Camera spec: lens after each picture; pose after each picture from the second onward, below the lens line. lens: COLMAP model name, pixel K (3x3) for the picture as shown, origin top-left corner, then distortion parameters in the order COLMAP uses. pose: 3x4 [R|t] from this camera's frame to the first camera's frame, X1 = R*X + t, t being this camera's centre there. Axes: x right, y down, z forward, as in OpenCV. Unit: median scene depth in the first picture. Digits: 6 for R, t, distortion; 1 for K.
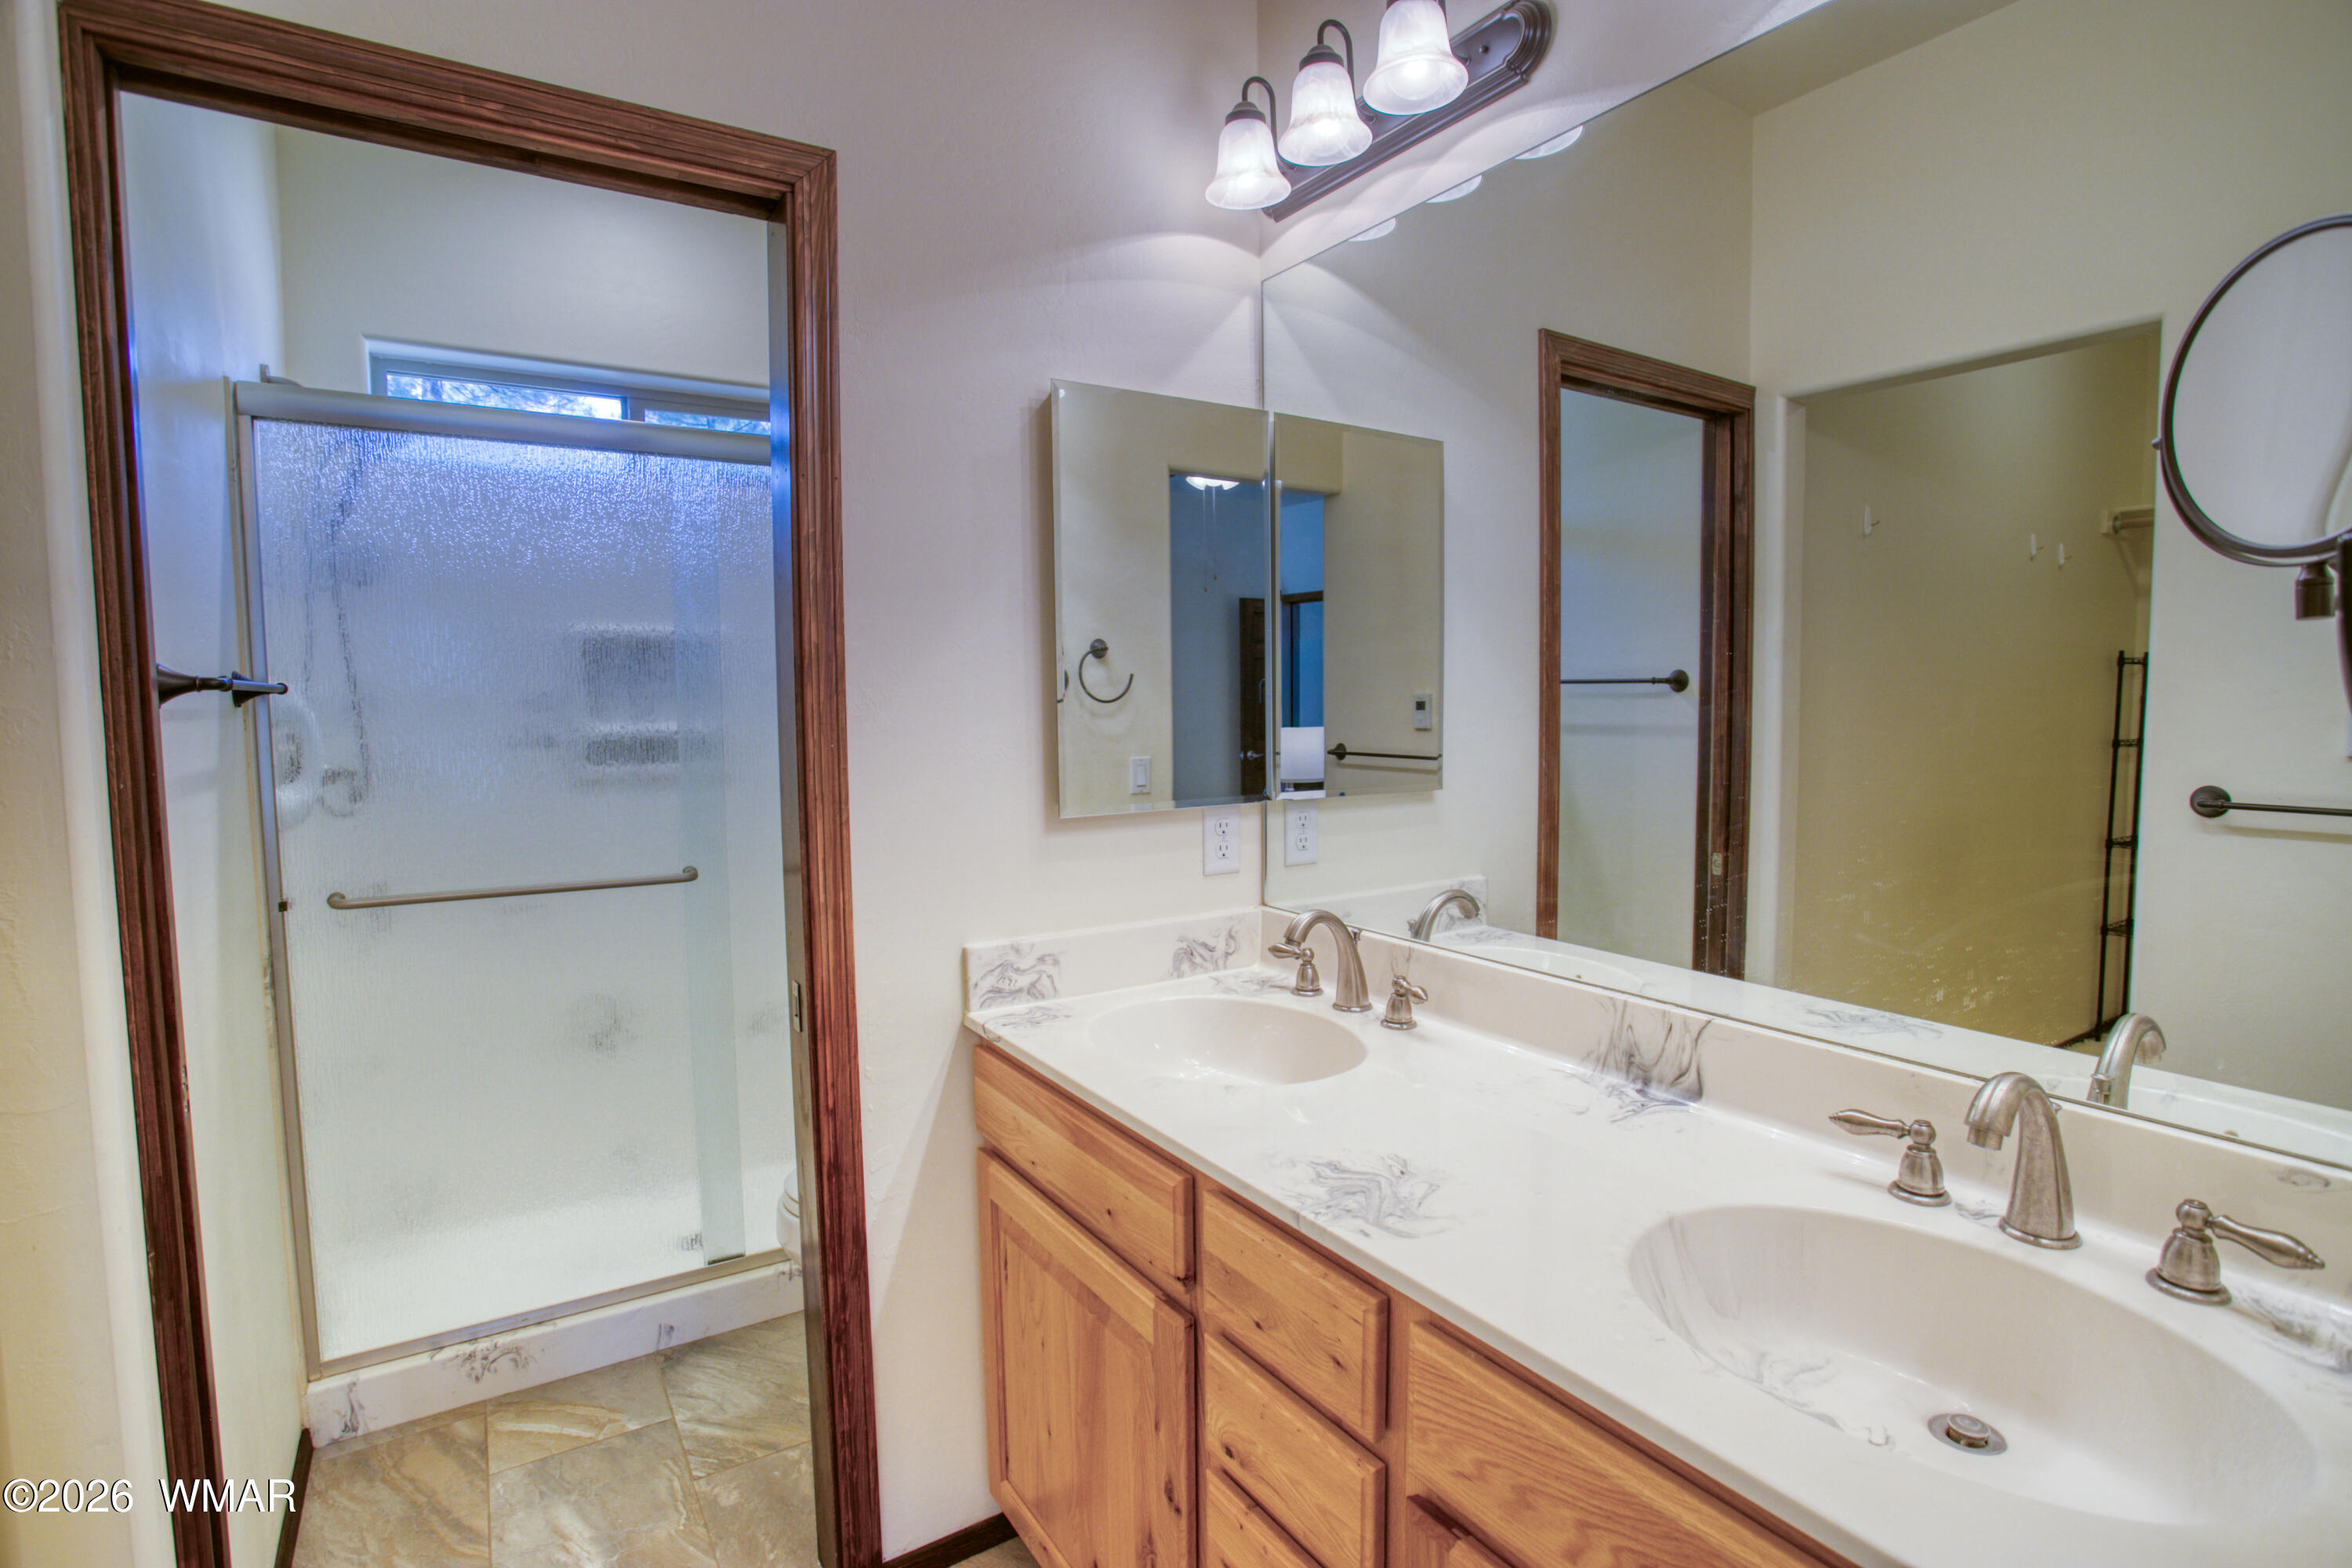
lens RADIAL K [[1143.6, 0, 1193.4], [0, 1143.6, 776.8], [0, 0, 1]] dist [-0.067841, 0.030869]
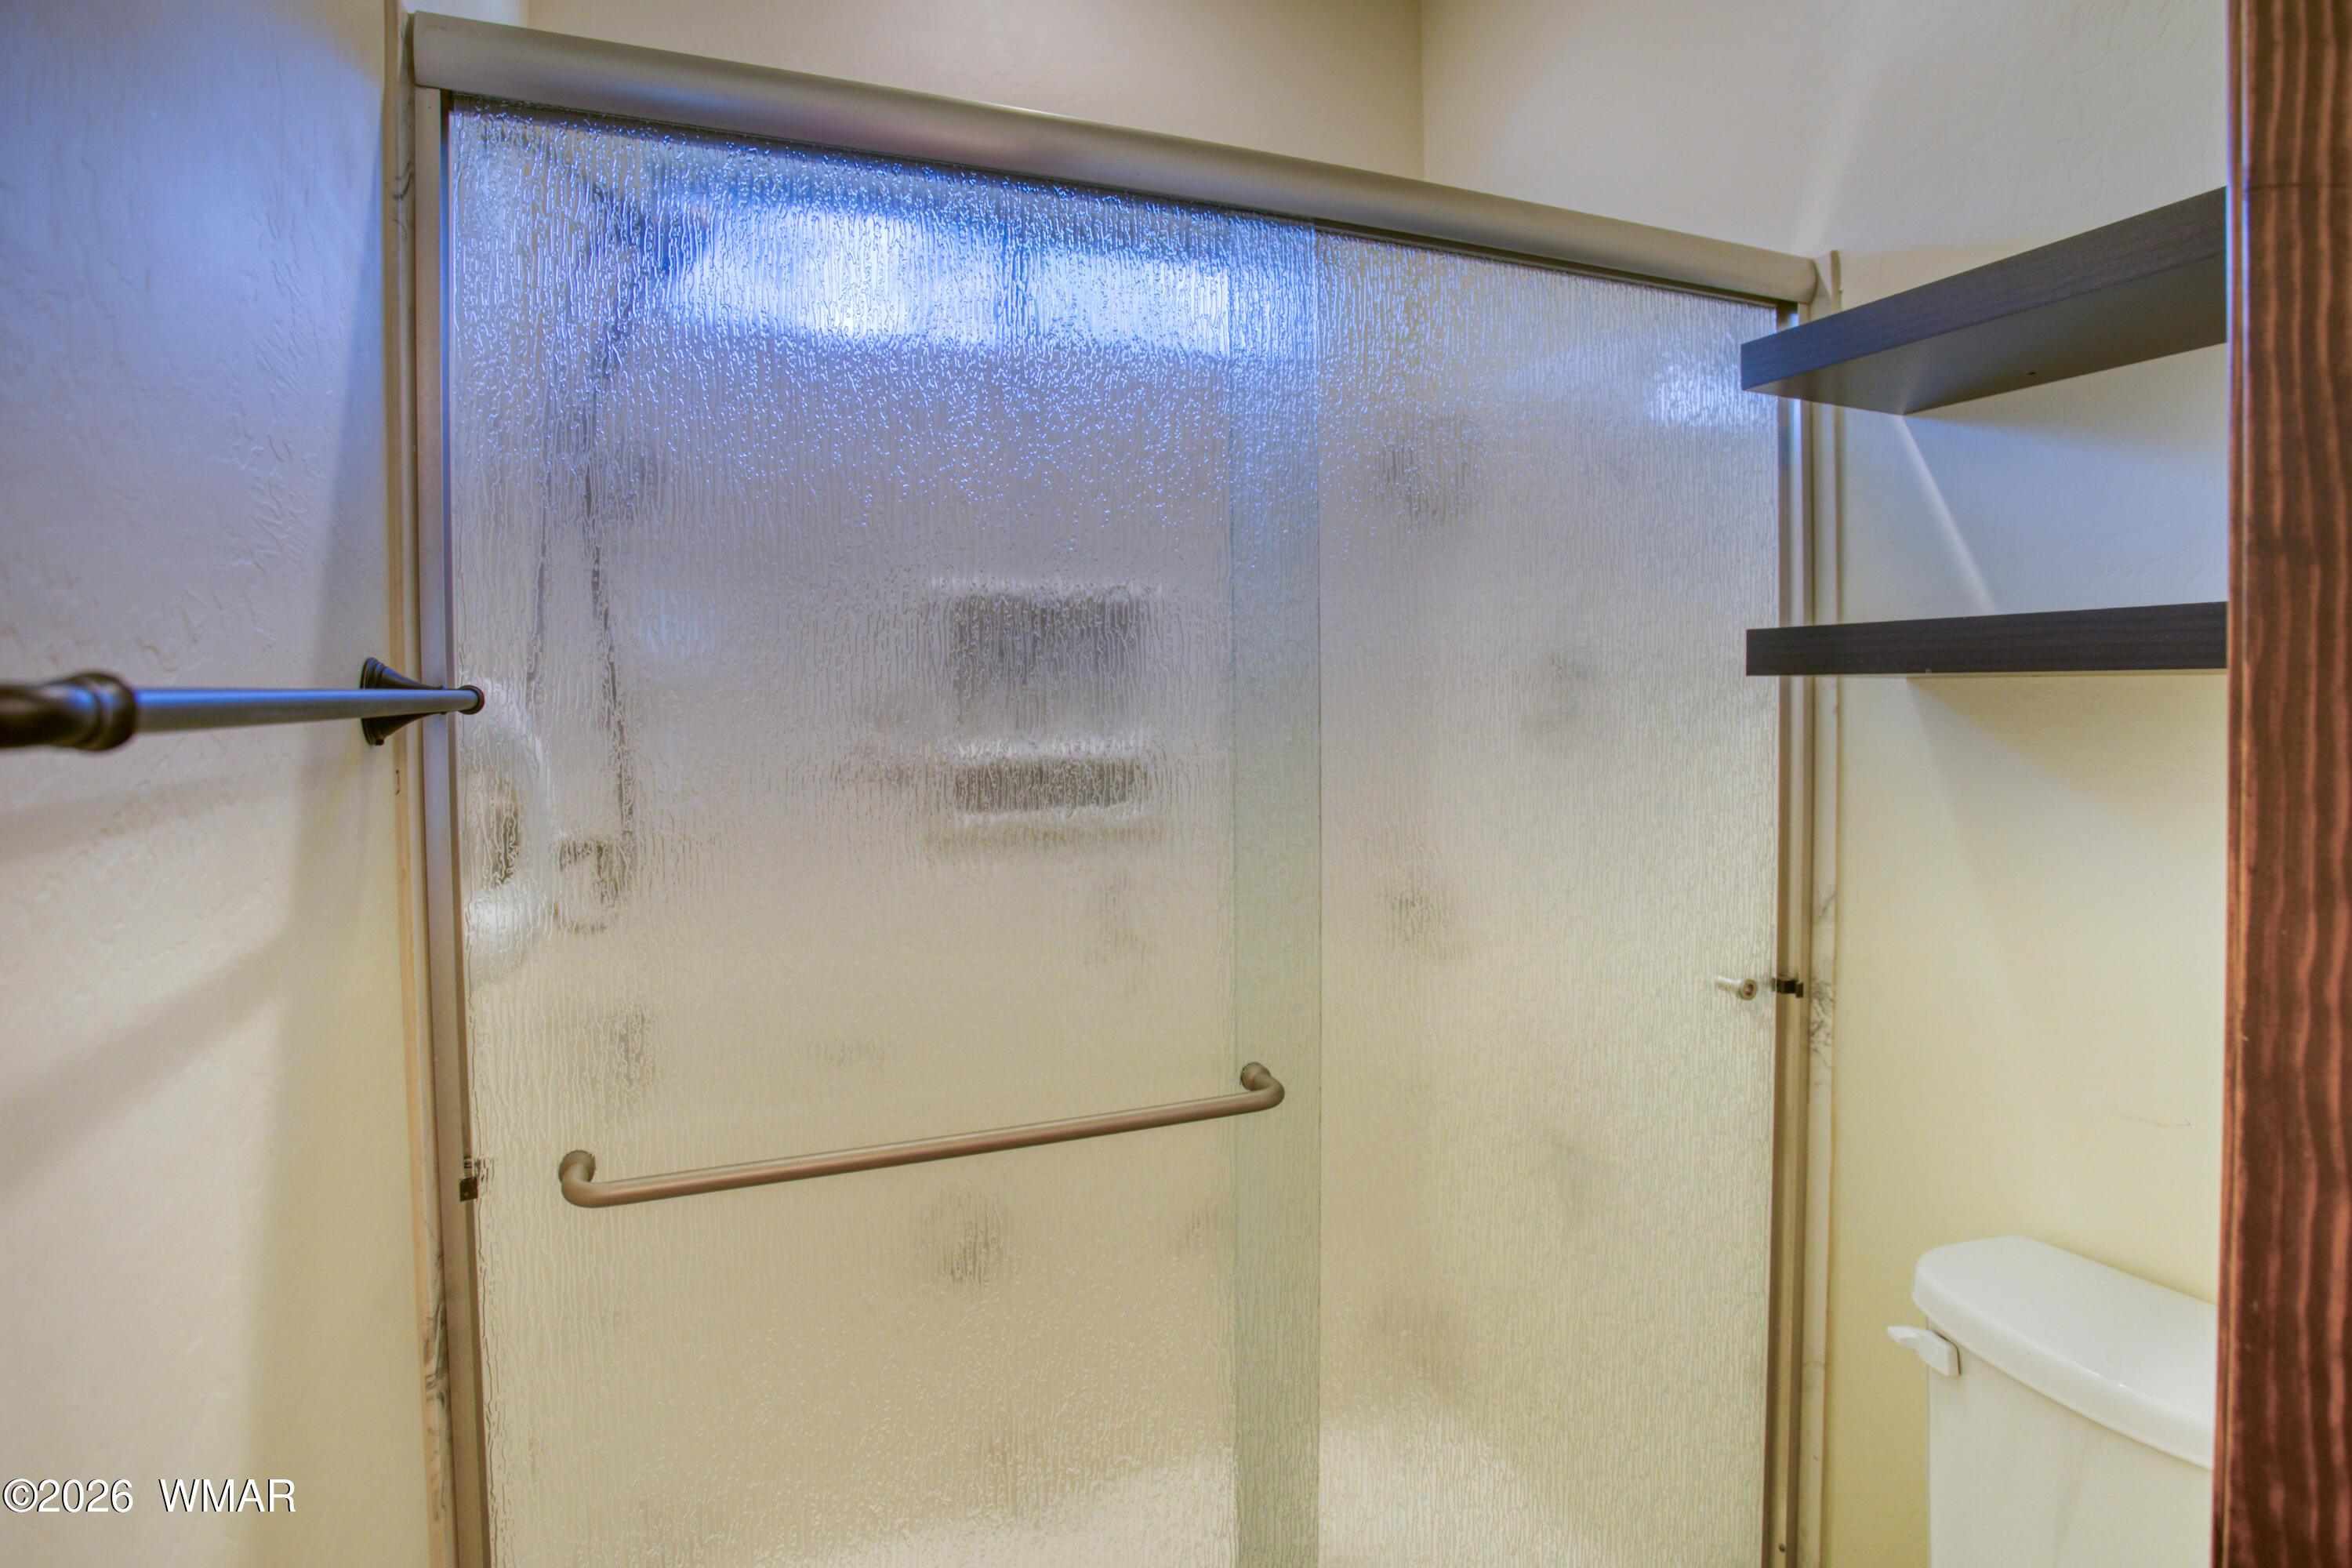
lens RADIAL K [[1176.6, 0, 1164.8], [0, 1176.6, 751.9], [0, 0, 1]] dist [-0.071710, 0.027870]
pose [[0.982509, 0.028146, -0.184075, -0.460558], [-0.029297, 0.999564, -0.003537, -0.064103], [0.183895, 0.008868, 0.982906, 0.588909]]
